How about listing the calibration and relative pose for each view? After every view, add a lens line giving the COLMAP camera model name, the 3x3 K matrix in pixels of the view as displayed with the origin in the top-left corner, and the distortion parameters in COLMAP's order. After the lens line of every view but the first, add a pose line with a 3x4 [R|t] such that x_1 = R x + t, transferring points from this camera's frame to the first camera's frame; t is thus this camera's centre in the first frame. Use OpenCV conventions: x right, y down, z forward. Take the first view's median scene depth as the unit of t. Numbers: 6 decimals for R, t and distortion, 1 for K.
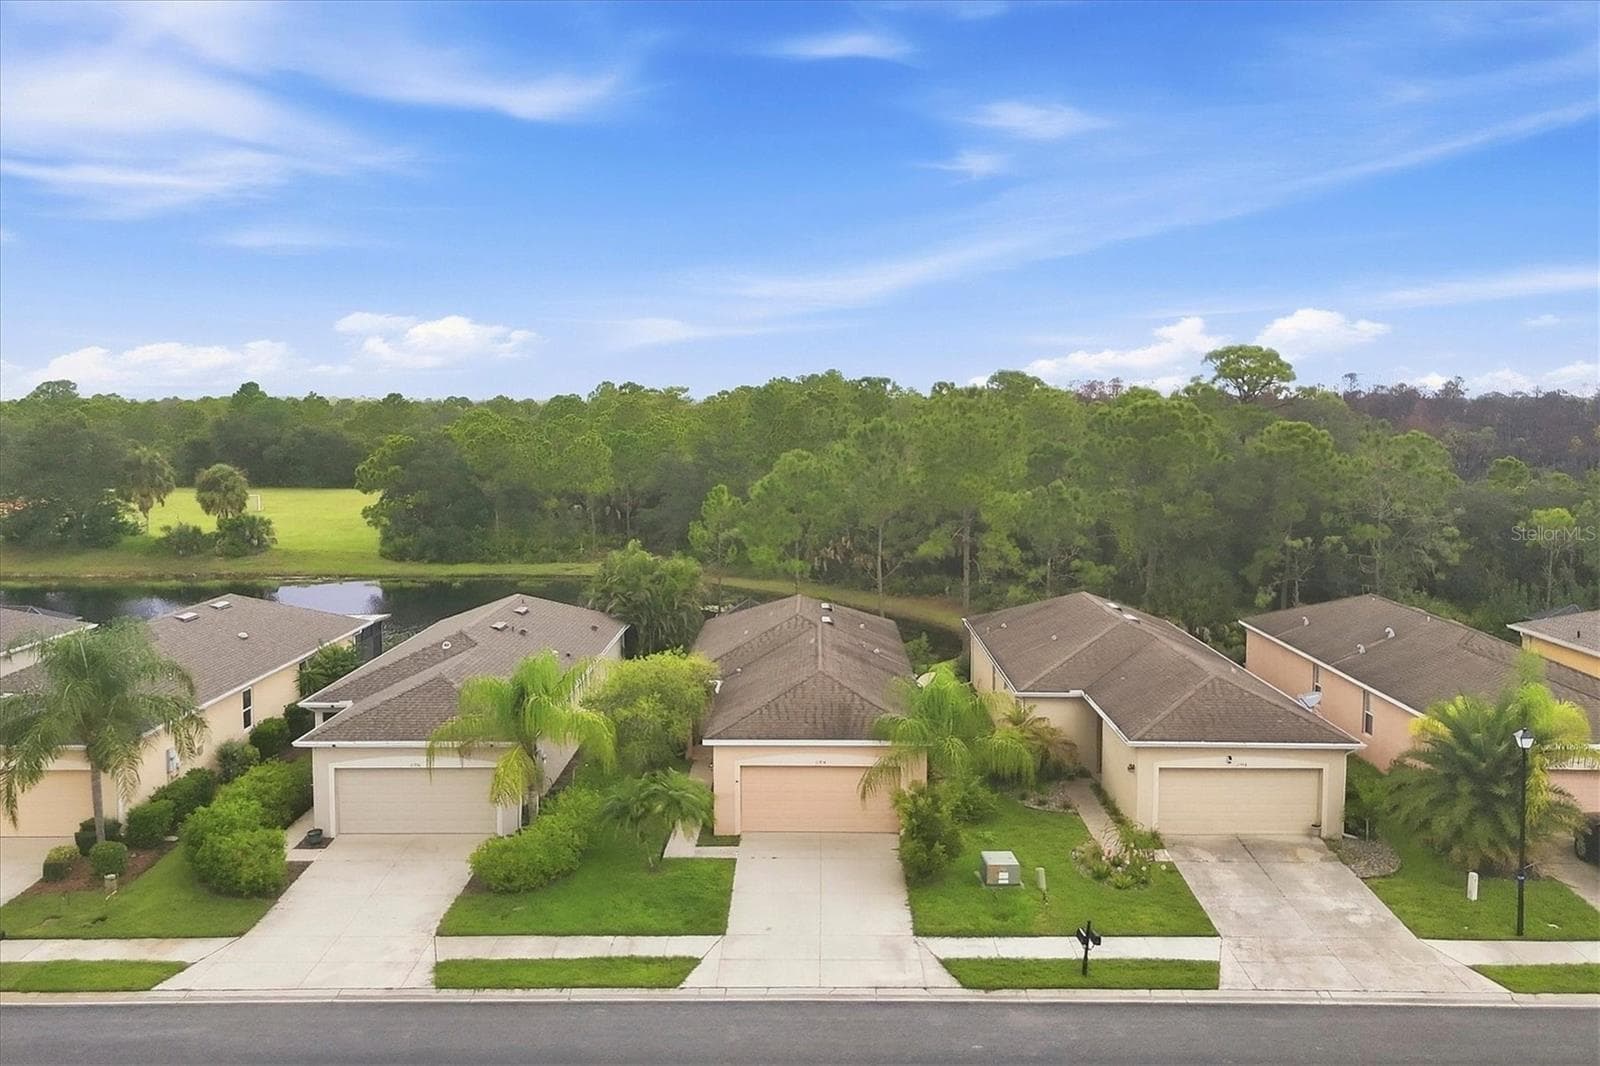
lens RADIAL K [[1430.2, 0, 816.3], [0, 1430.2, 510.8], [0, 0, 1]] dist [0.040195, -0.007460]
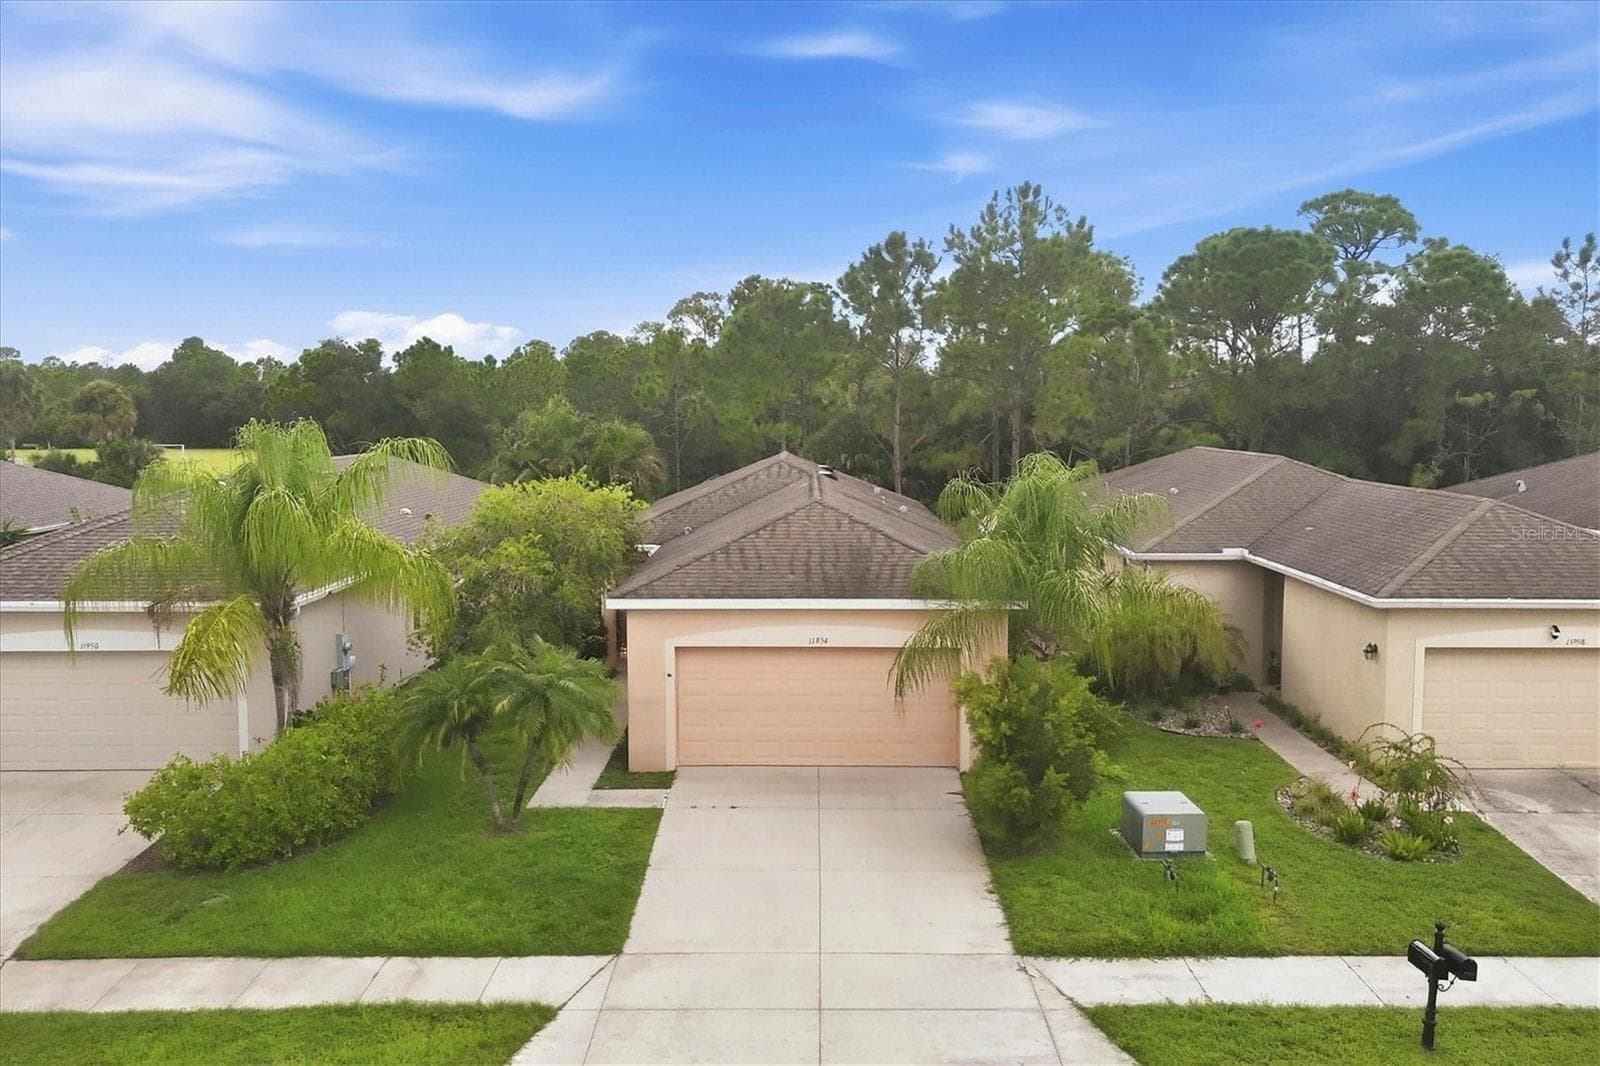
lens RADIAL K [[1412.7, 0, 800.0], [0, 1412.7, 533.0], [0, 0, 1]] dist [0.027235, -0.006995]
pose [[0.999960, -0.004962, -0.007419, 0.000211], [0.005045, 0.999924, 0.011229, 0.138076], [0.007362, -0.011266, 0.999909, 0.486888]]
